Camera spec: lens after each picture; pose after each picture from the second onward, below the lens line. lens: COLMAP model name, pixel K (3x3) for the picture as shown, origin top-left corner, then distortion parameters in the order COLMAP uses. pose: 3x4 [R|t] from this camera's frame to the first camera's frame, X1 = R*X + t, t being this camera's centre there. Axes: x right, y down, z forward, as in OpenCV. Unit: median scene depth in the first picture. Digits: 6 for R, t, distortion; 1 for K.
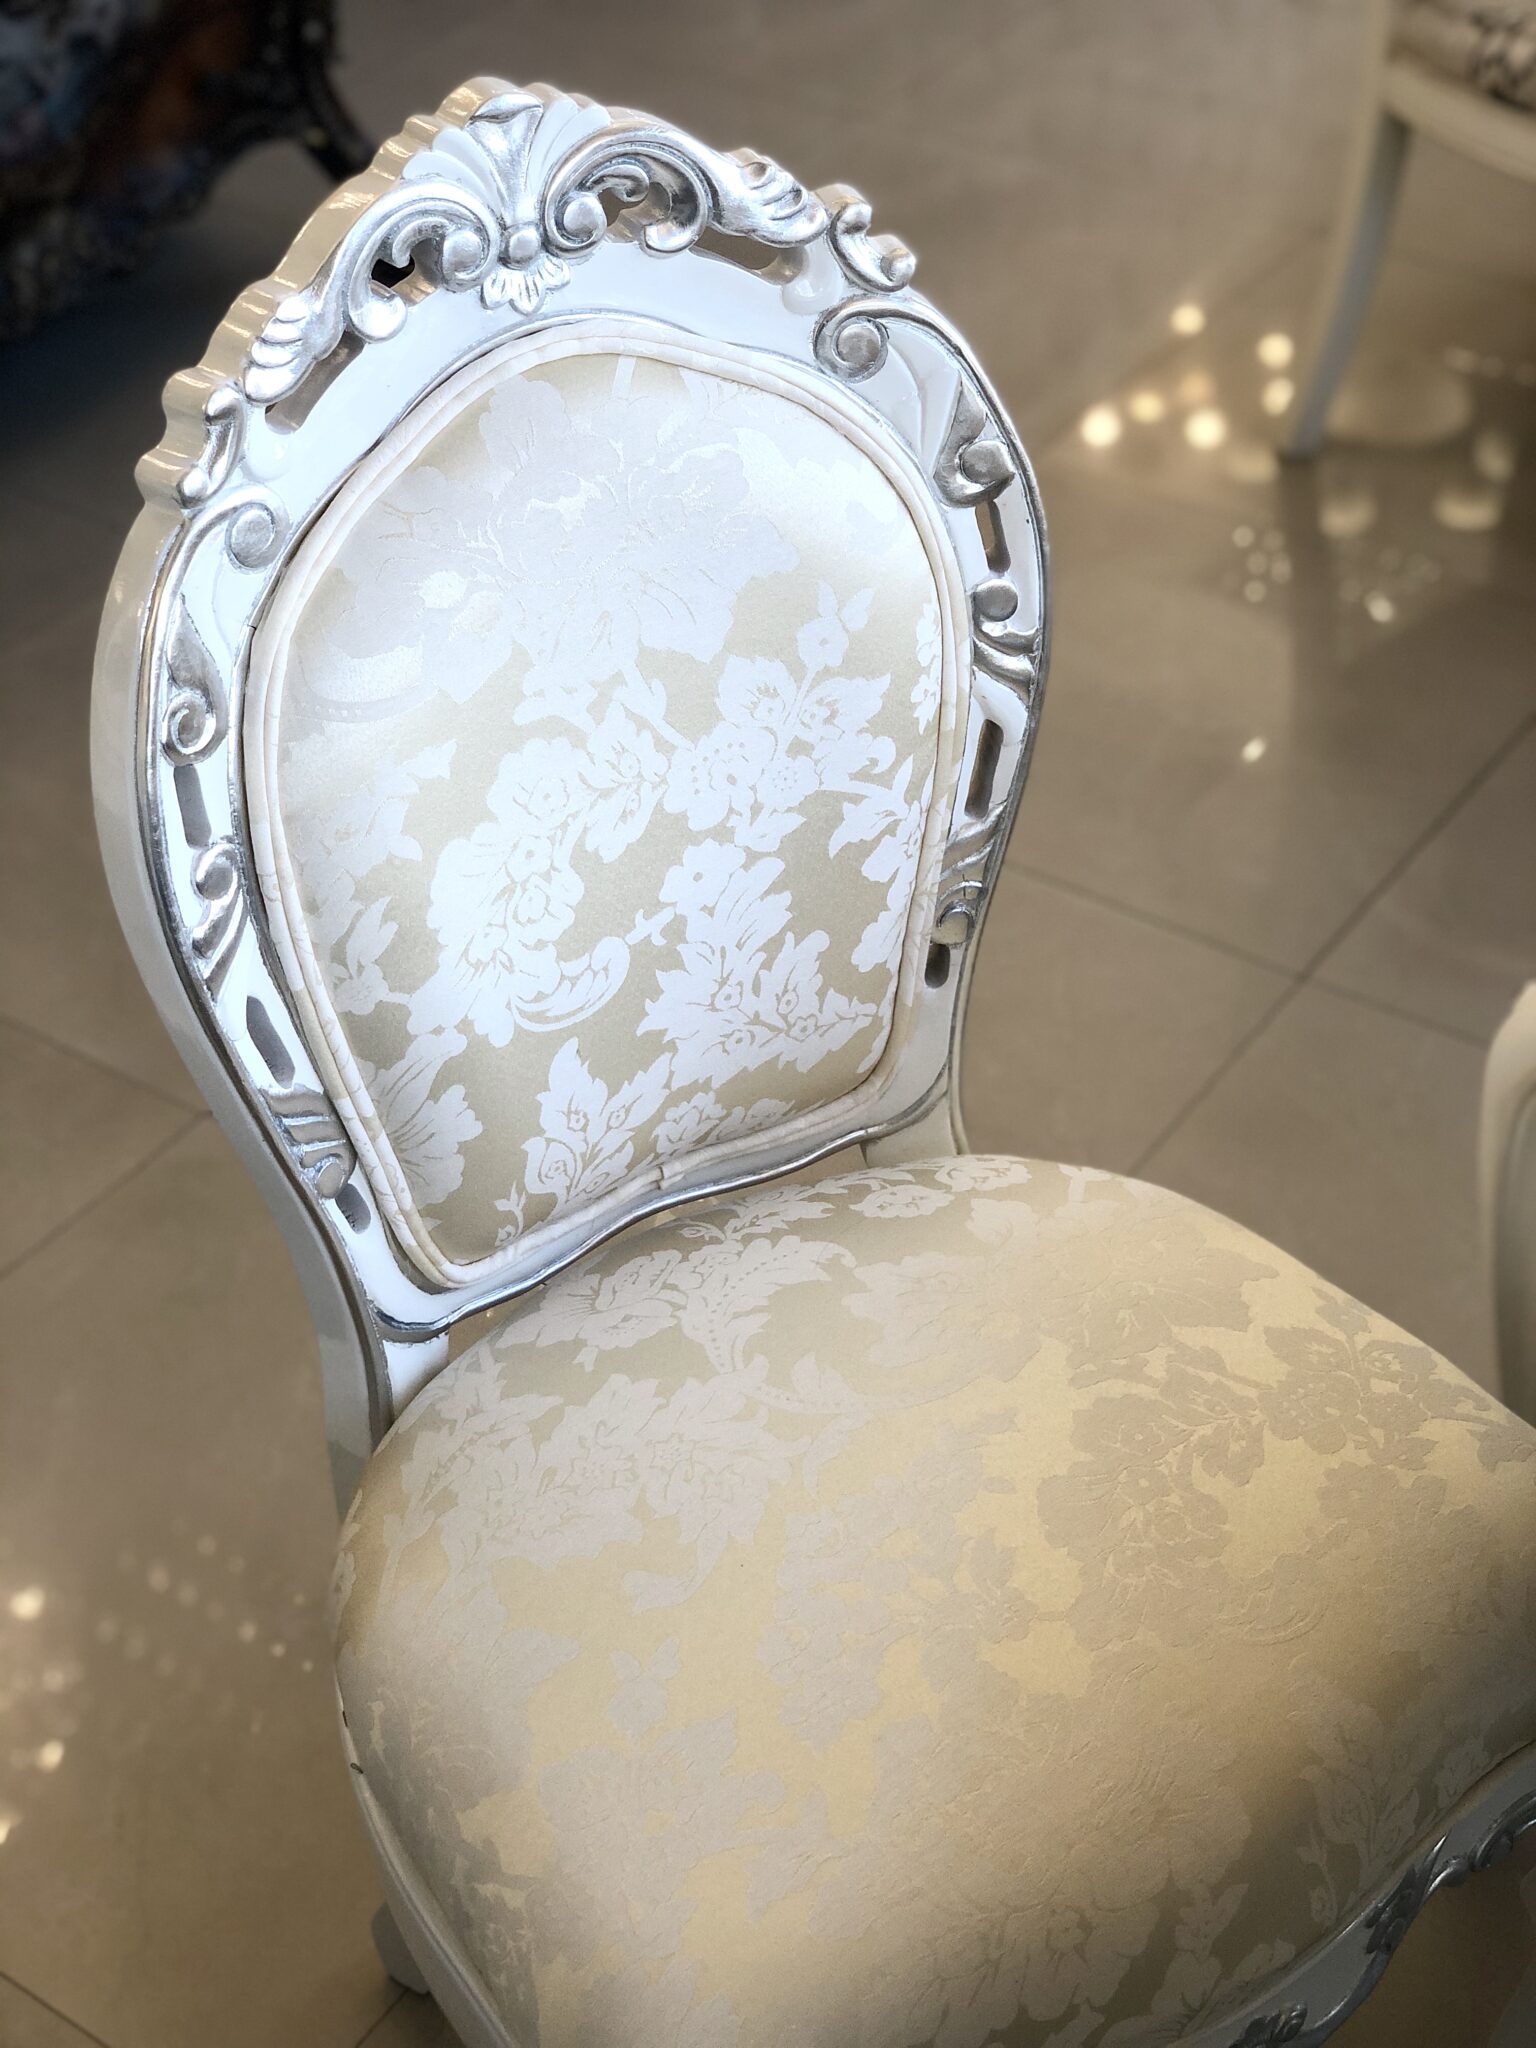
lens RADIAL K [[3055.1, 0, 769.8], [0, 3055.1, 1021.3], [0, 0, 1]] dist [0.056016, 0.000000]
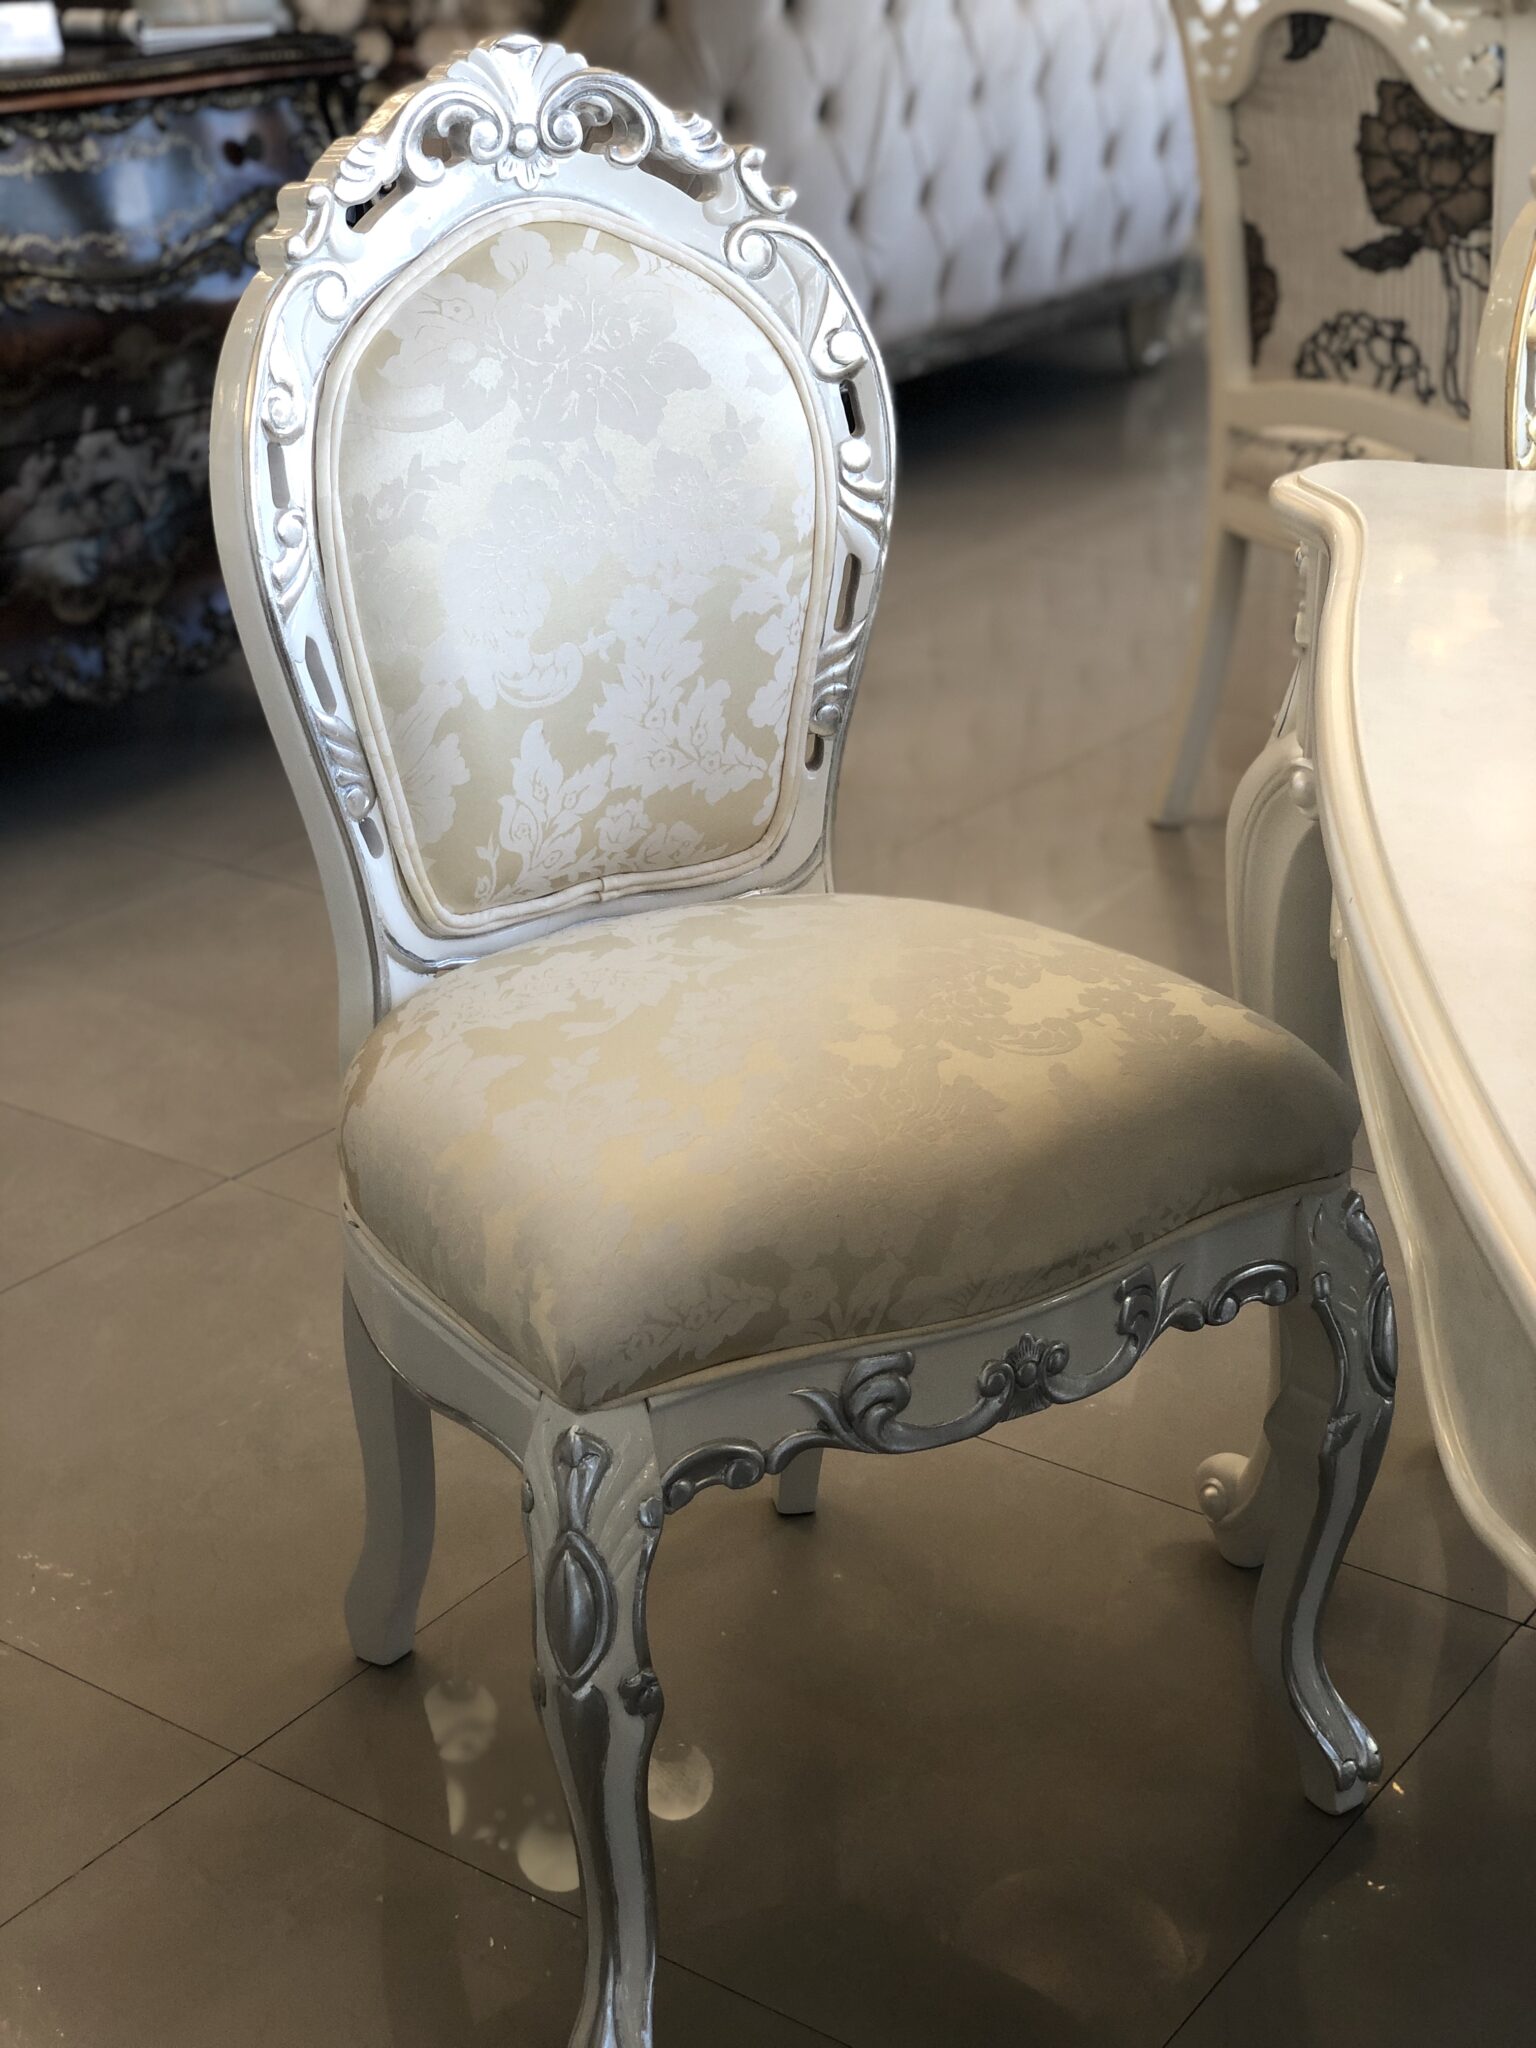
lens RADIAL K [[3055.1, 0, 763.4], [0, 3055.1, 1030.1], [0, 0, 1]] dist [0.056016, 0.000000]
pose [[0.999839, 0.017881, -0.001303, 0.040661], [-0.017520, 0.959111, -0.282487, 0.531239], [-0.003801, 0.282464, 0.959270, -0.275968]]
